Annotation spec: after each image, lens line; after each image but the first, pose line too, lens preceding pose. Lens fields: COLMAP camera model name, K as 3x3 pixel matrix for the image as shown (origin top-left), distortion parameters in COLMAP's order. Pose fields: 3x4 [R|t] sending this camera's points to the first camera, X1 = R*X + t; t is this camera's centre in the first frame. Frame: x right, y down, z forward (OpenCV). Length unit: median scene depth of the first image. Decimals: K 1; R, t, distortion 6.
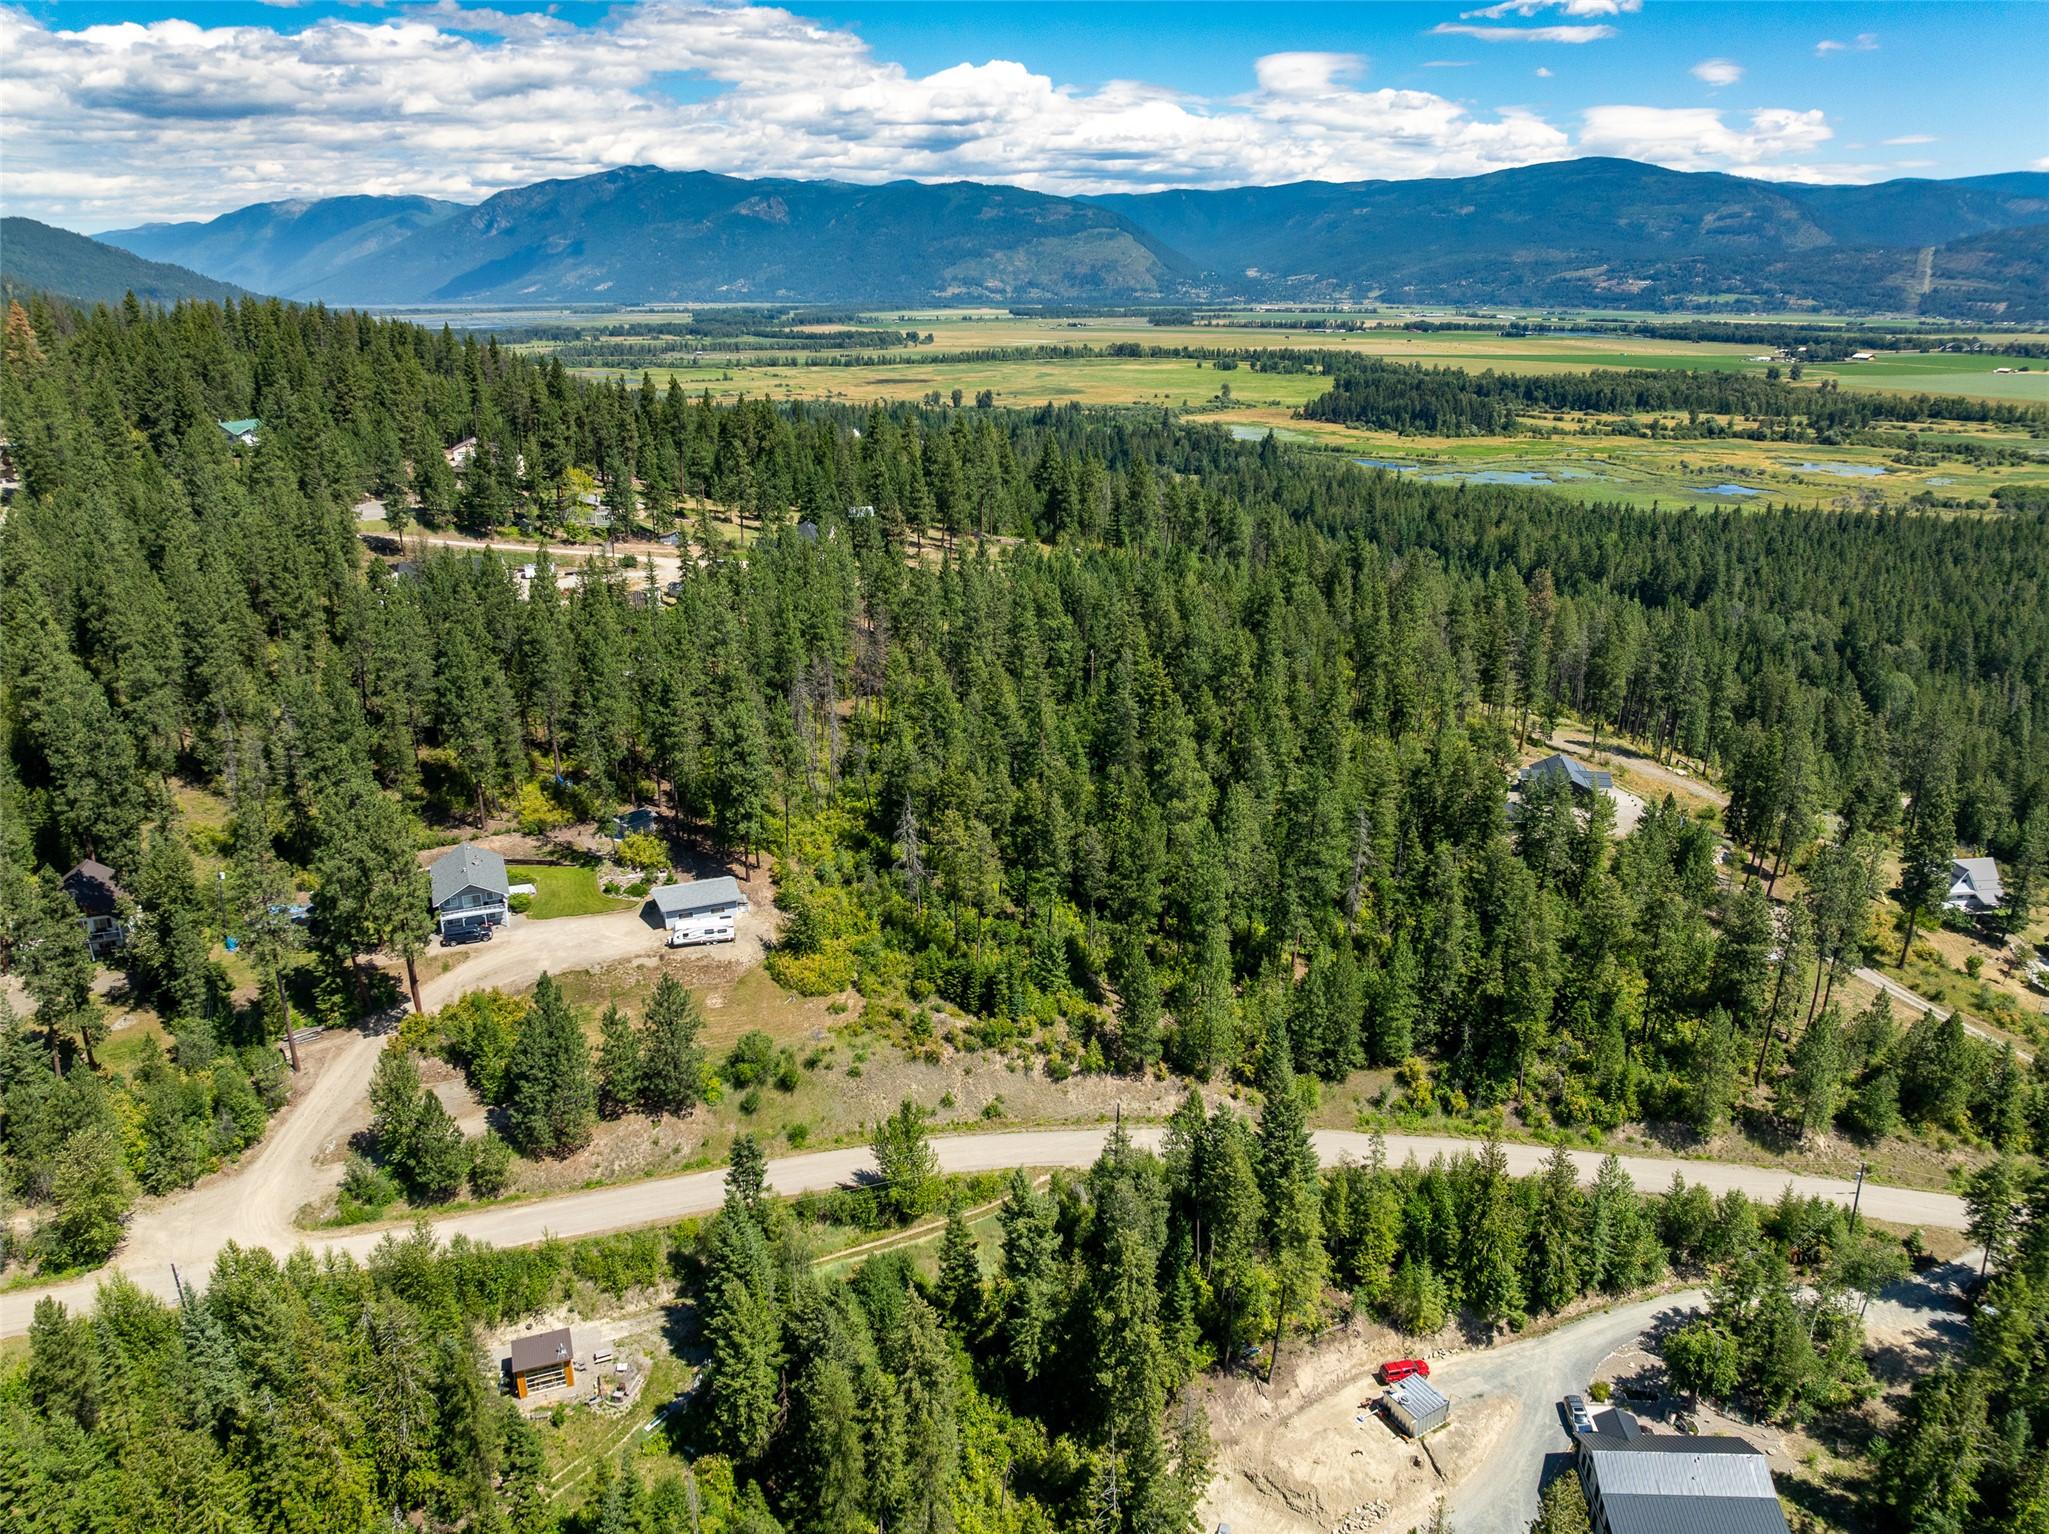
lens RADIAL K [[1439.0, 0, 1024.5], [0, 1439.0, 767.0], [0, 0, 1]] dist [-0.052437, 0.016591]
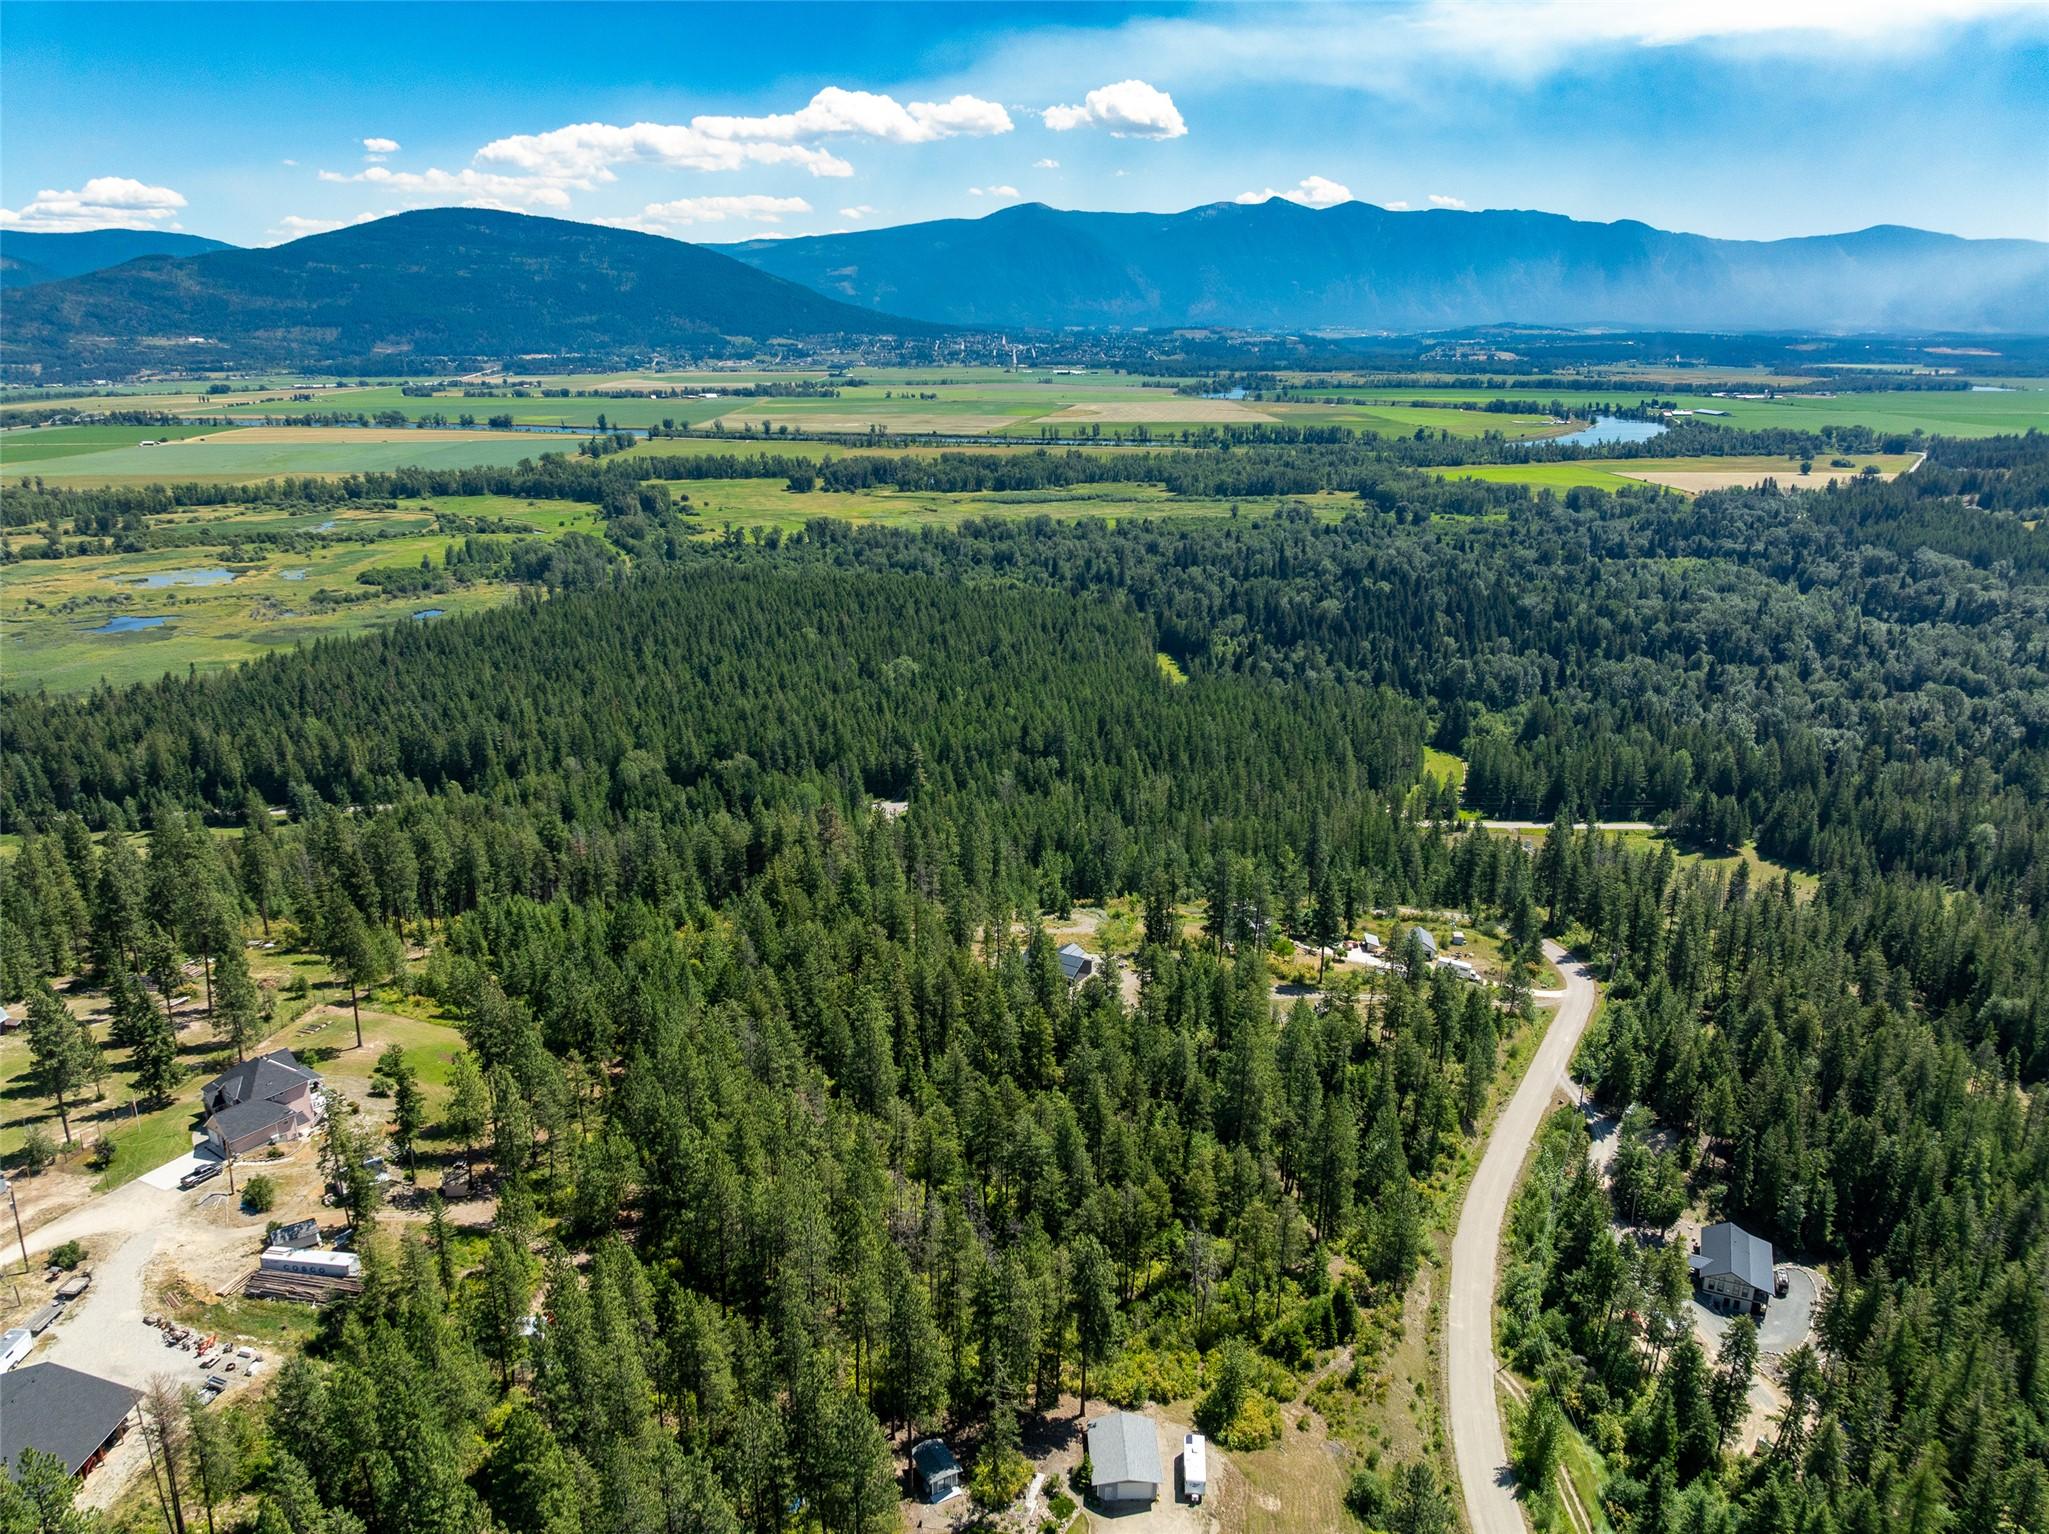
lens RADIAL K [[1439.0, 0, 1024.5], [0, 1439.0, 767.0], [0, 0, 1]] dist [-0.052437, 0.016591]
pose [[0.356741, -0.272590, 0.893549, -0.646513], [0.301316, 0.938939, 0.166139, -0.335365], [-0.884276, 0.209972, 0.417094, 0.410146]]
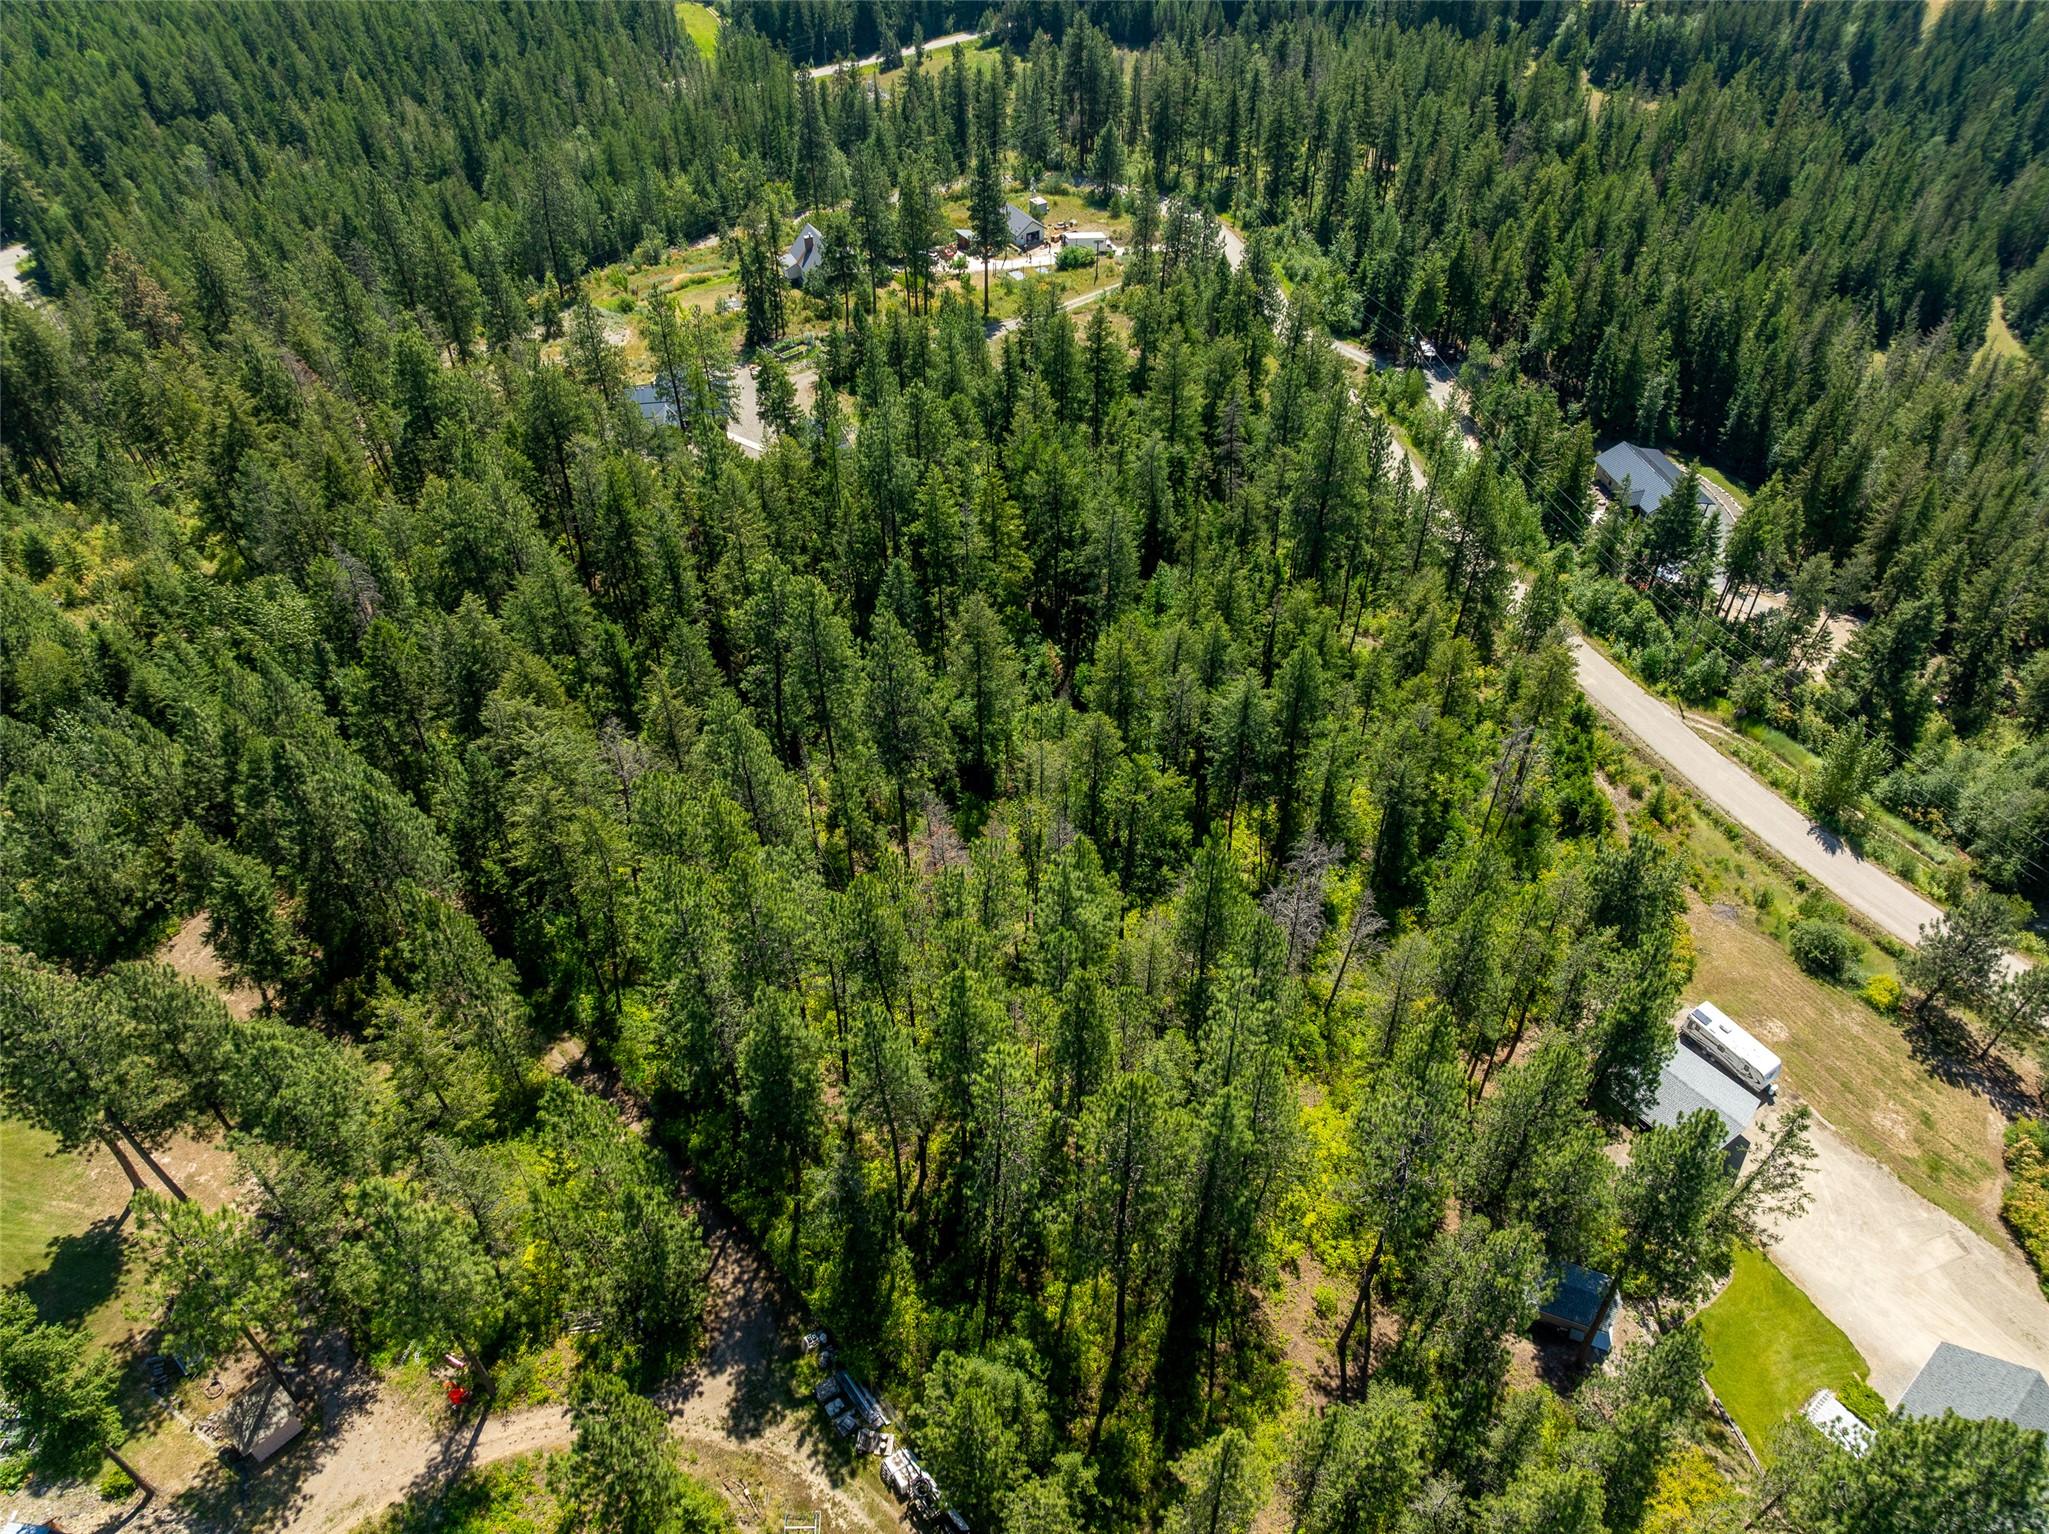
lens RADIAL K [[1445.4, 0, 1024.5], [0, 1445.4, 767.0], [0, 0, 1]] dist [-0.062231, 0.036930]
pose [[-0.307728, -0.657518, 0.687731, -0.317964], [0.311067, 0.613562, 0.725795, -0.341558], [-0.899189, 0.437278, 0.015722, 0.809213]]
